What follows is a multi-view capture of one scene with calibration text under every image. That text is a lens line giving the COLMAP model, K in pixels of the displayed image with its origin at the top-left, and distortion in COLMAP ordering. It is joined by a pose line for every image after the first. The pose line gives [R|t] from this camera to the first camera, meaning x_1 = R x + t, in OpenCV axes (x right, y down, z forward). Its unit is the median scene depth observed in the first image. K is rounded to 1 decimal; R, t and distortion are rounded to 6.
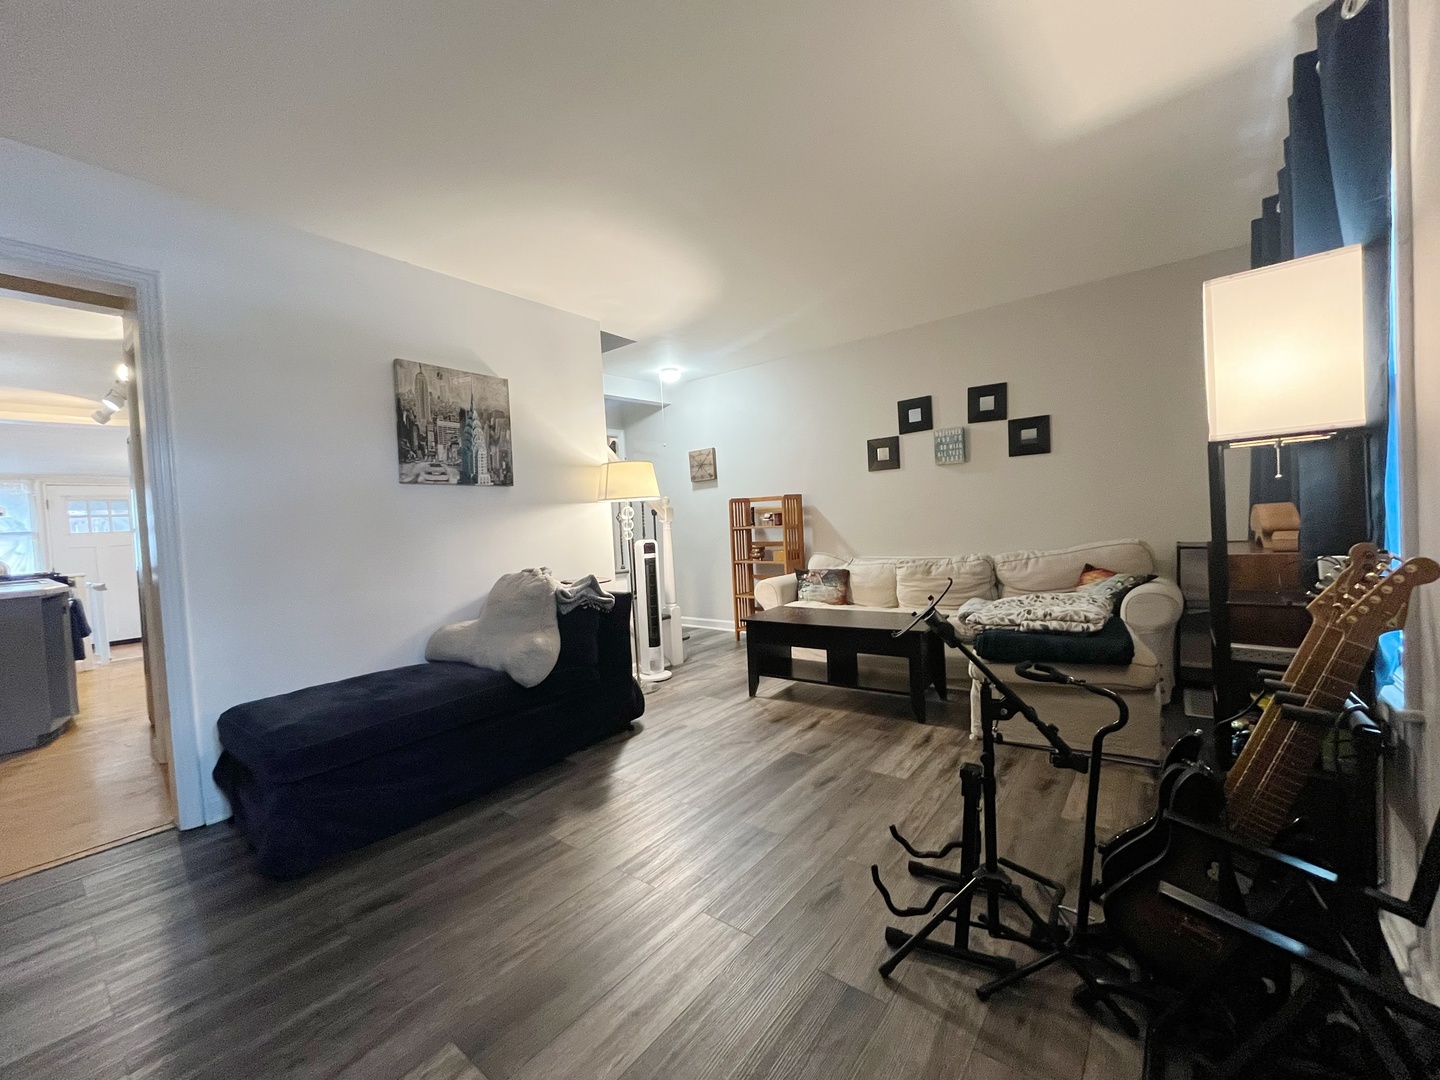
lens RADIAL K [[576.9, 0, 718.5], [0, 576.9, 536.4], [0, 0, 1]] dist [0.000270, 0.000117]
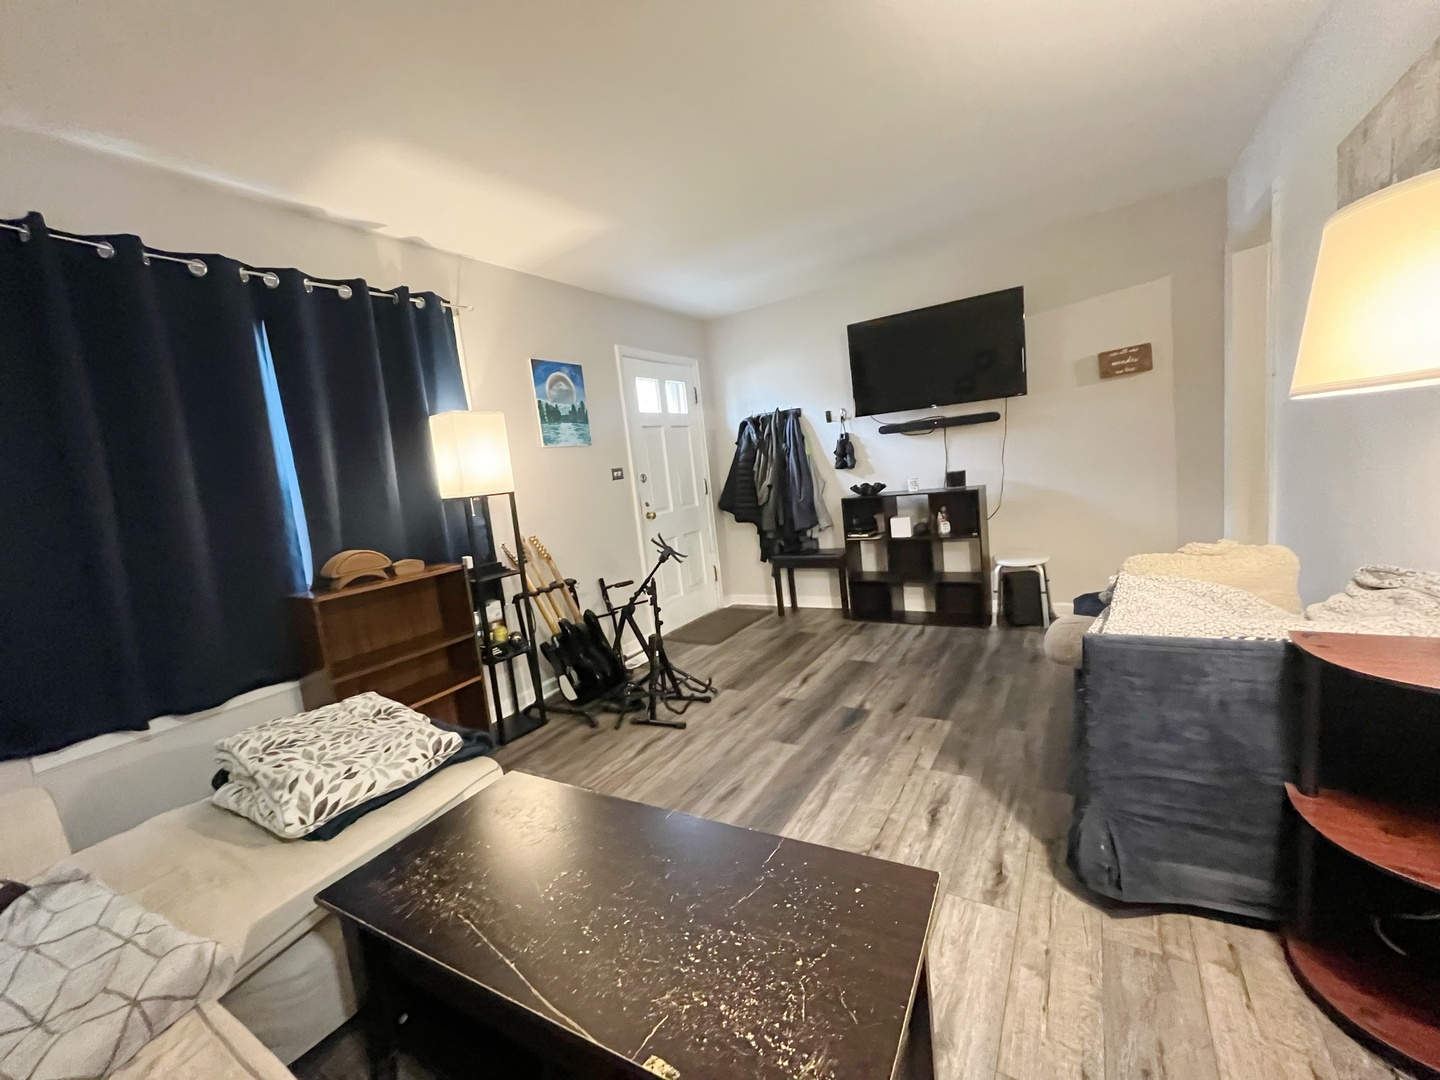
lens RADIAL K [[604.5, 0, 720.0], [0, 604.5, 540.0], [0, 0, 1]] dist [0.000171, 0.000023]
pose [[-0.977963, 0.169328, -0.122133, 0.174230], [0.149861, 0.976634, 0.154035, -0.091776], [0.145362, 0.132337, -0.980488, 1.331787]]
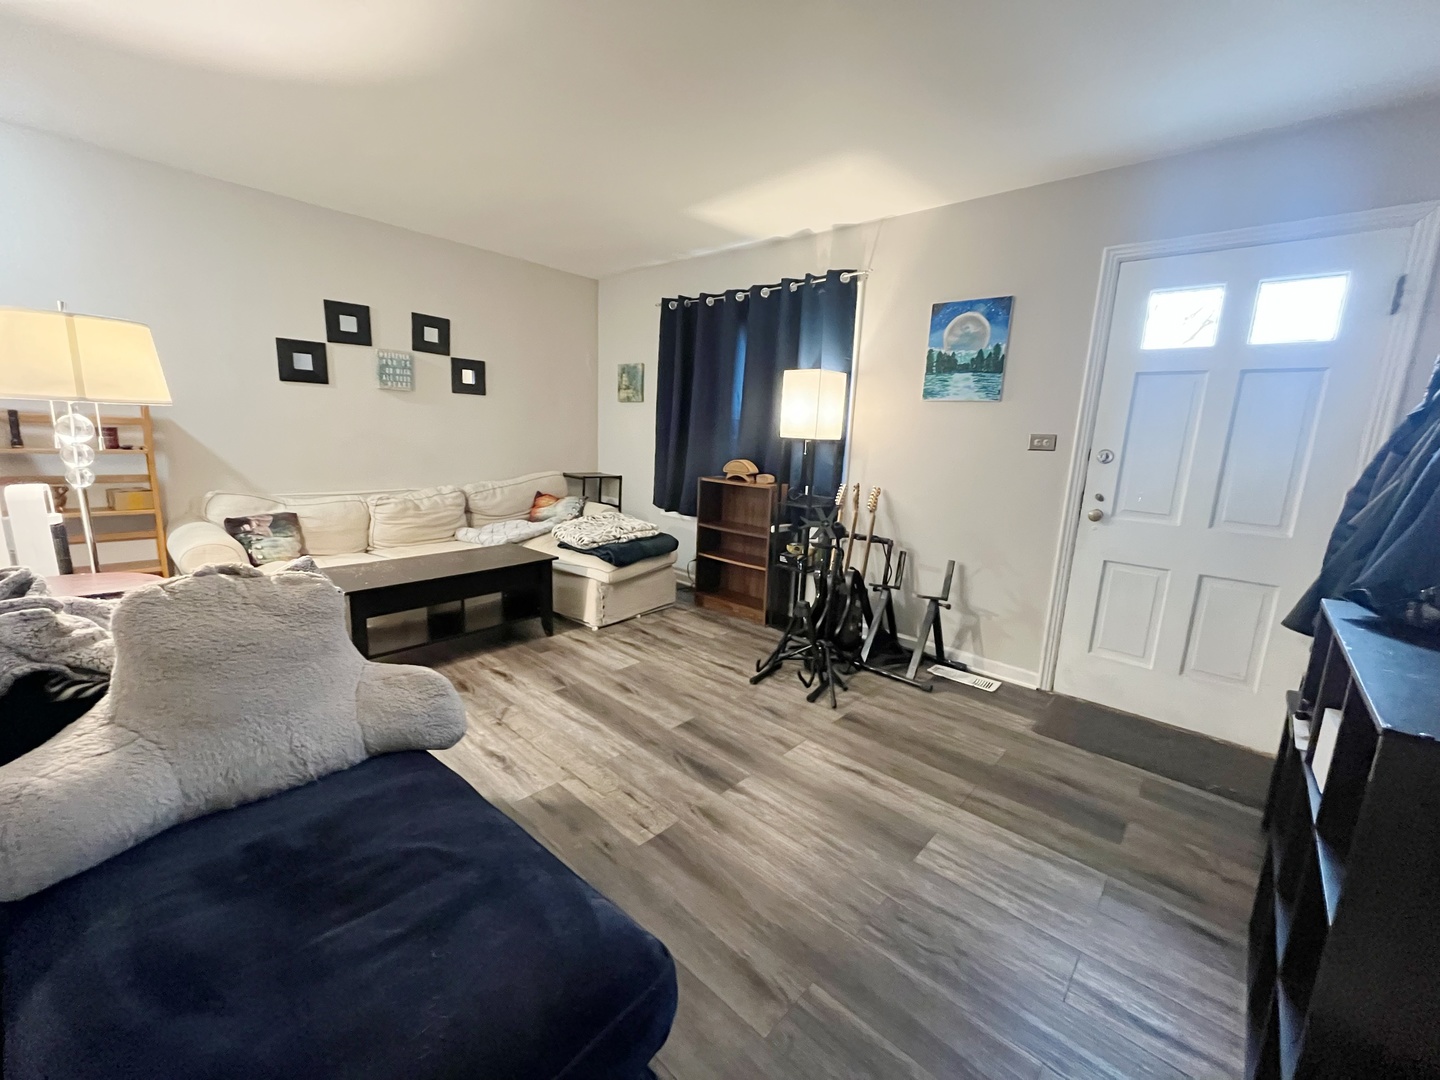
lens RADIAL K [[585.7, 0, 709.6], [0, 585.7, 539.3], [0, 0, 1]] dist [-0.000710, -0.000121]
pose [[0.067337, -0.134365, 0.988641, -0.668324], [-0.021855, 0.990454, 0.136100, -0.032931], [-0.997491, -0.030771, 0.063758, 0.529116]]
